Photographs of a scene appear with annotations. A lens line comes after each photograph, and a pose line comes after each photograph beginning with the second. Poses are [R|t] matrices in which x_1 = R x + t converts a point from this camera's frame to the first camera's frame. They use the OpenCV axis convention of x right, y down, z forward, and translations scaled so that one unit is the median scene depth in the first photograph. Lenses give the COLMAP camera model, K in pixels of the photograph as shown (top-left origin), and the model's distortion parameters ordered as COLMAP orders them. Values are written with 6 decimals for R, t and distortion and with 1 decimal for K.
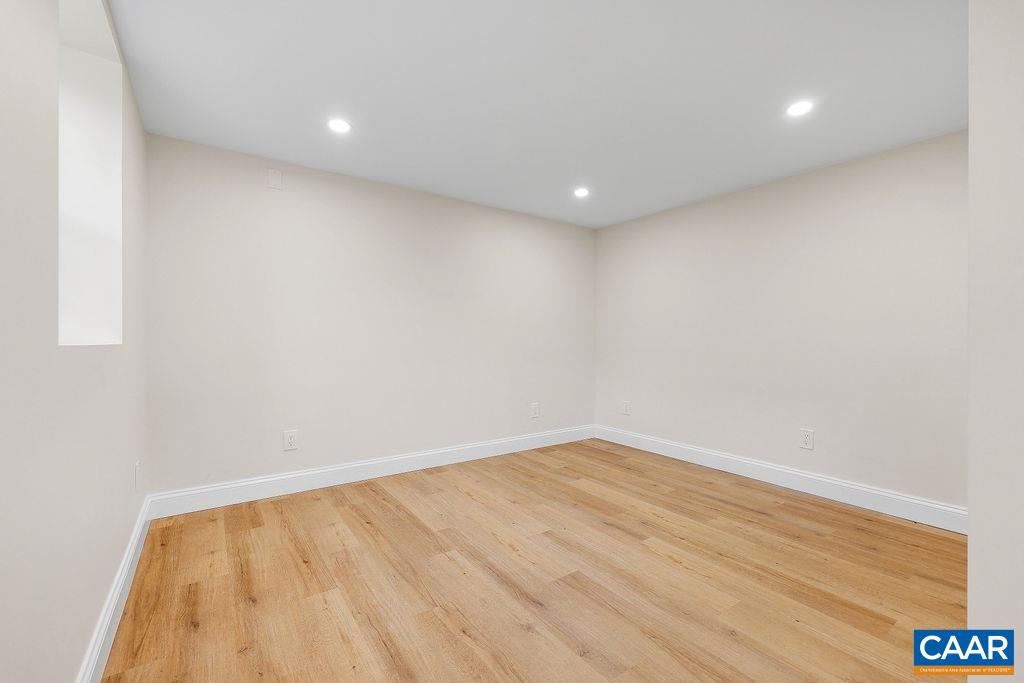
lens RADIAL K [[410.8, 0, 511.2], [0, 410.8, 336.6], [0, 0, 1]] dist [0.007166, -0.000829]
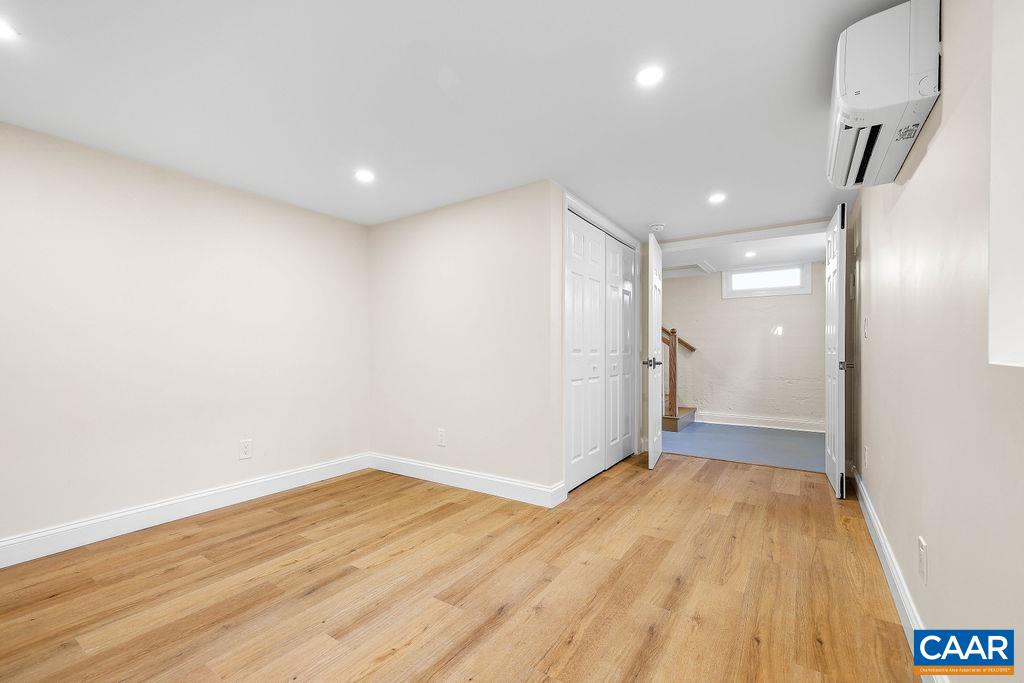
lens RADIAL K [[410.8, 0, 517.6], [0, 410.8, 349.3], [0, 0, 1]] dist [0.007166, -0.000829]
pose [[-0.315021, 0.000666, 0.949085, -0.578566], [0.001553, 0.999999, -0.000187, -0.003781], [-0.949083, 0.001415, -0.315022, 0.801324]]
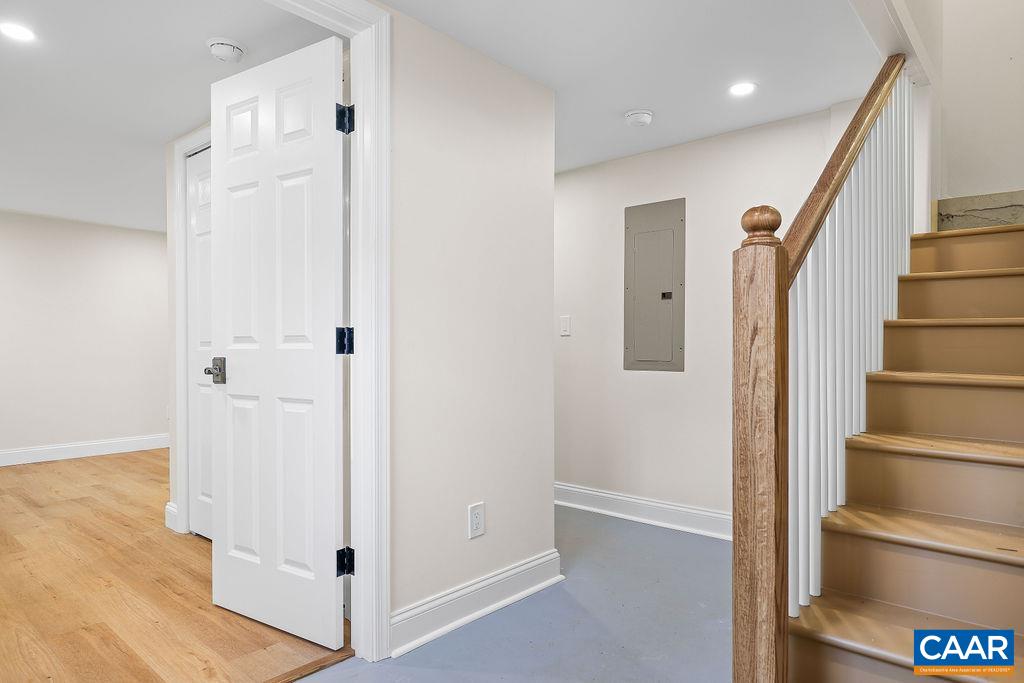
lens RADIAL K [[627.0, 0, 515.6], [0, 627.0, 343.7], [0, 0, 1]] dist [-0.015164, 0.002977]
pose [[0.978320, -0.000226, 0.207097, 0.848413], [0.001138, 0.999990, -0.004283, 0.017584], [-0.207094, 0.004425, 0.978311, -1.079270]]
